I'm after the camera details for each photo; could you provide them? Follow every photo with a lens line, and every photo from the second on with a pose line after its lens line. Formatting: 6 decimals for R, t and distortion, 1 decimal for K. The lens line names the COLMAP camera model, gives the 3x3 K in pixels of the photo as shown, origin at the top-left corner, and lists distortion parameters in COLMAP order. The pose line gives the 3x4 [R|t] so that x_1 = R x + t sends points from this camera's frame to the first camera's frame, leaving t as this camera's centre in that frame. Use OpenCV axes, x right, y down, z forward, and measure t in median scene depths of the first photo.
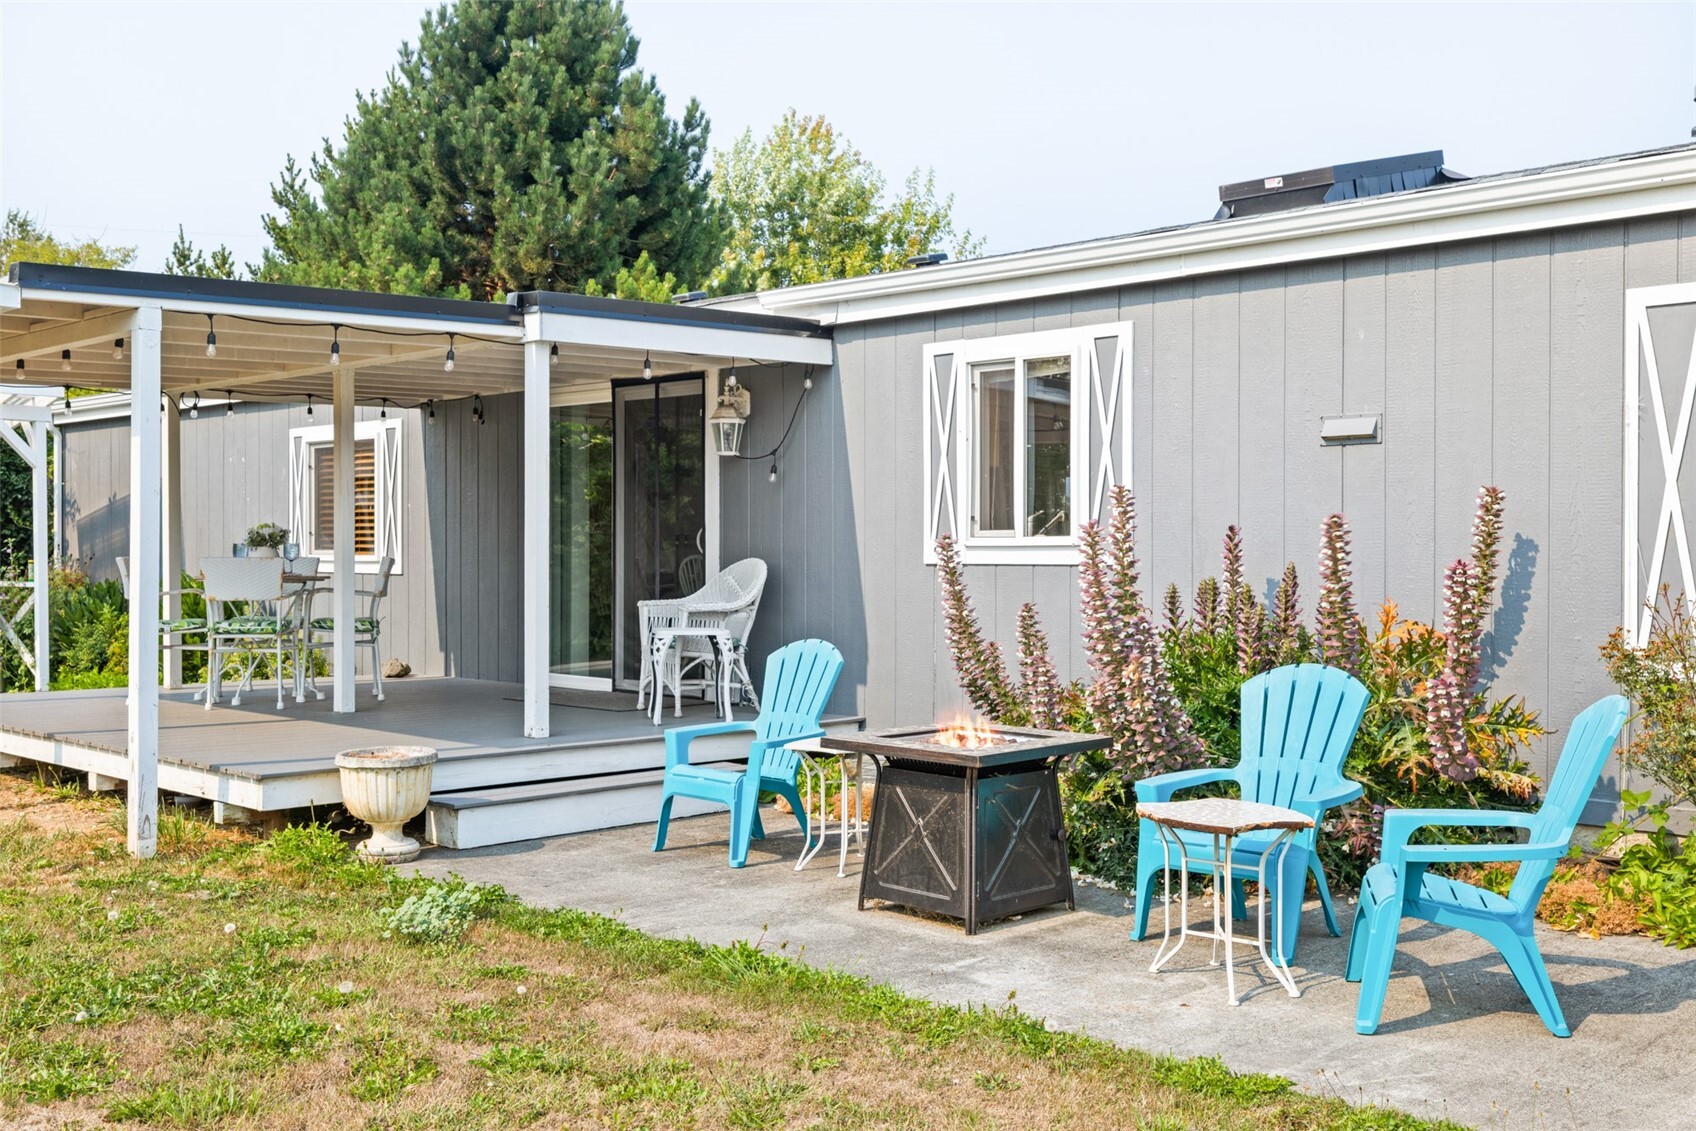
lens RADIAL K [[1740.2, 0, 850.1], [0, 1740.2, 560.7], [0, 0, 1]] dist [-0.002078, 0.000000]
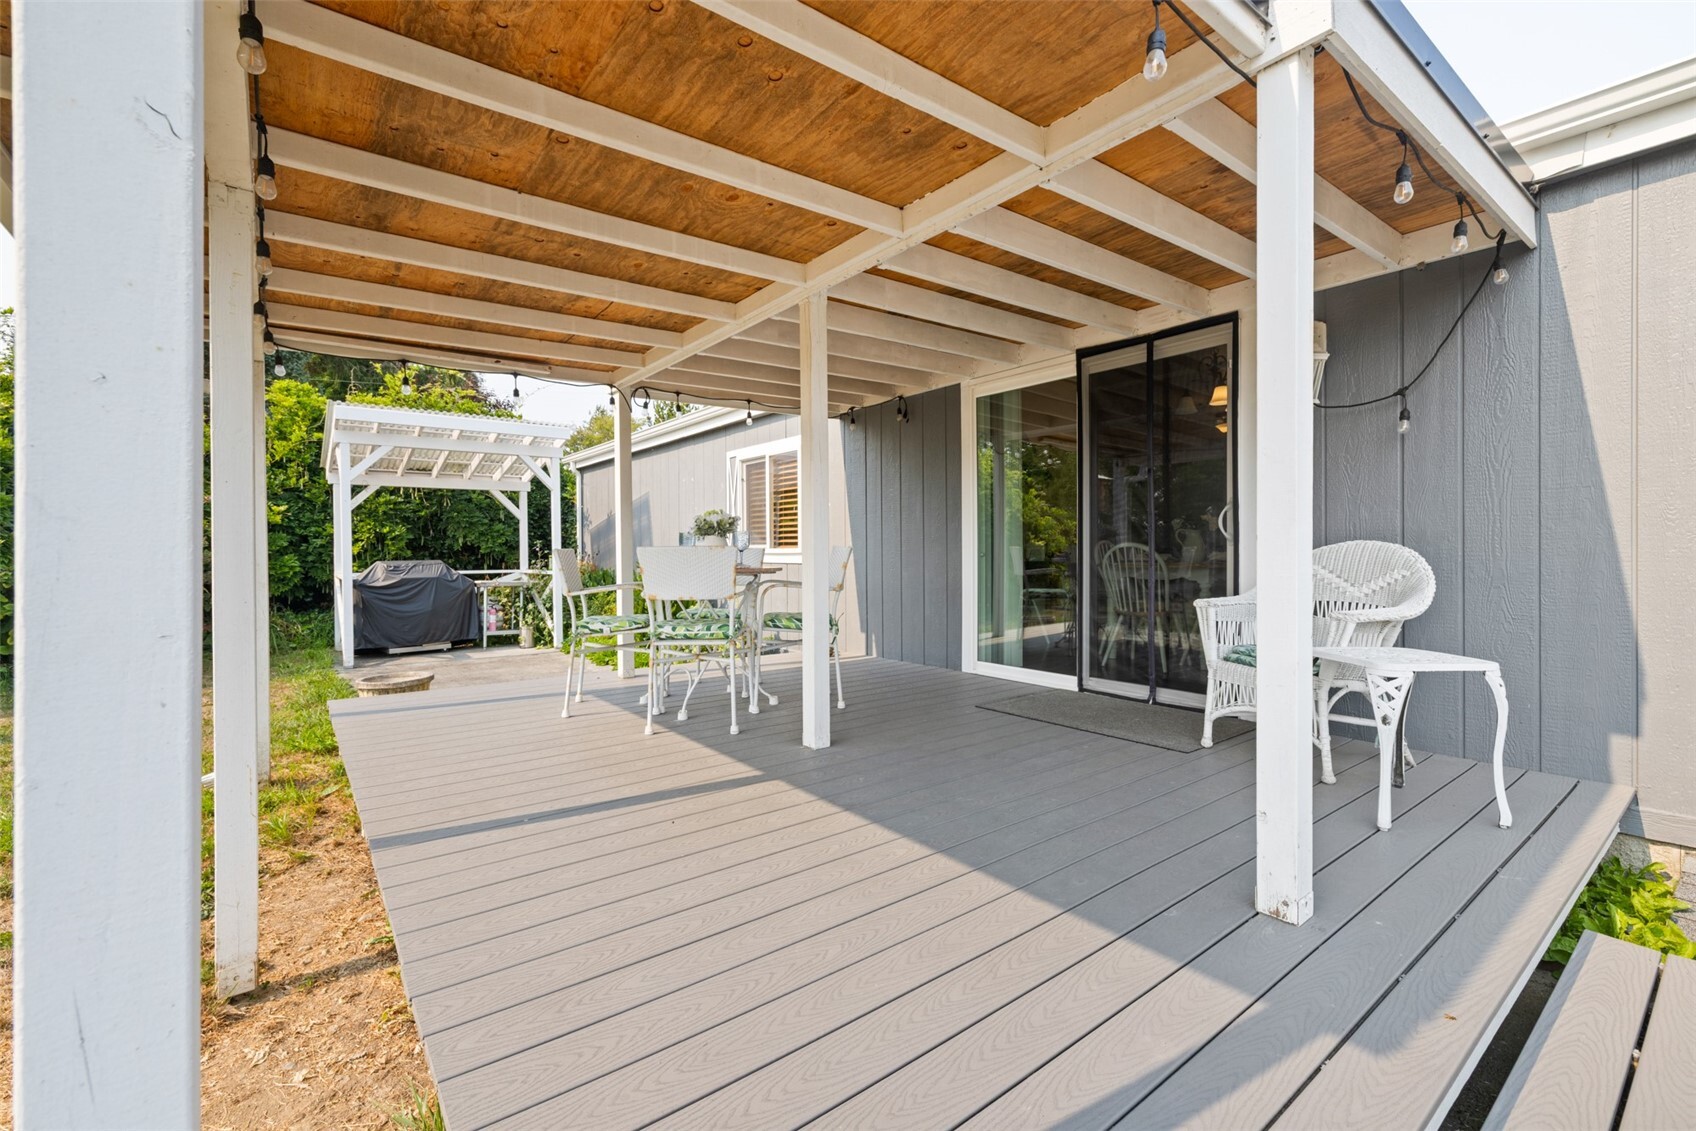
lens RADIAL K [[719.4, 0, 844.1], [0, 719.4, 559.6], [0, 0, 1]] dist [0.002275, -0.001381]
pose [[0.991279, -0.007149, -0.131584, -0.209070], [0.007836, 0.999958, 0.004700, 0.003086], [0.131545, -0.005690, 0.991294, 0.607292]]
